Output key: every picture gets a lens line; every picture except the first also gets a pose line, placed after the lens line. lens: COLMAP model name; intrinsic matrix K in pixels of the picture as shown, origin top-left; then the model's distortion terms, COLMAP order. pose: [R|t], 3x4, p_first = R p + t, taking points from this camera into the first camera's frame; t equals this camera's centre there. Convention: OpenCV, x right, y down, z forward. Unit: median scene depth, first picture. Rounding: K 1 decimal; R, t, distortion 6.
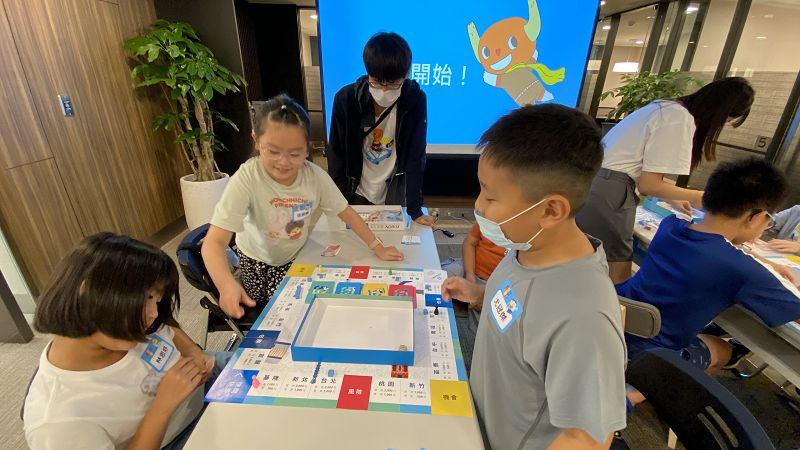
lens RADIAL K [[331.6, 0, 400.0], [0, 331.6, 225.0], [0, 0, 1]] dist [0.001299, -0.011257]
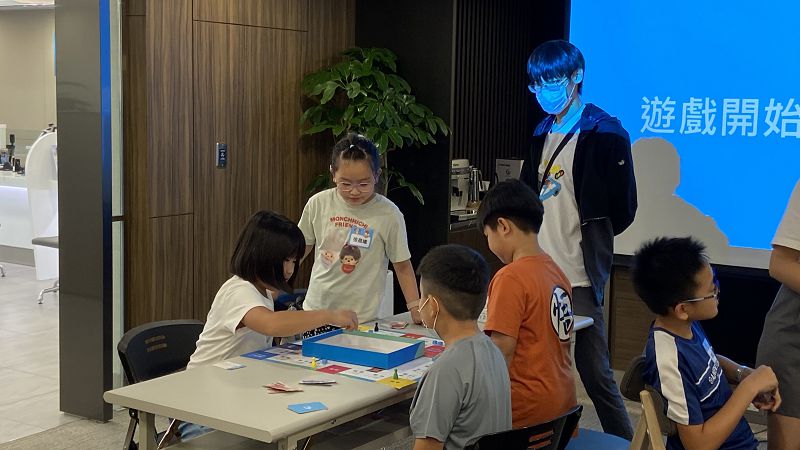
lens RADIAL K [[1092.1, 0, 400.0], [0, 1092.1, 225.0], [0, 0, 1]] dist [0.004120, -0.045719]
pose [[0.827616, 0.050992, -0.558974, 0.715014], [-0.224178, 0.943017, -0.245891, 0.302325], [0.514584, 0.328813, 0.791888, -0.707326]]
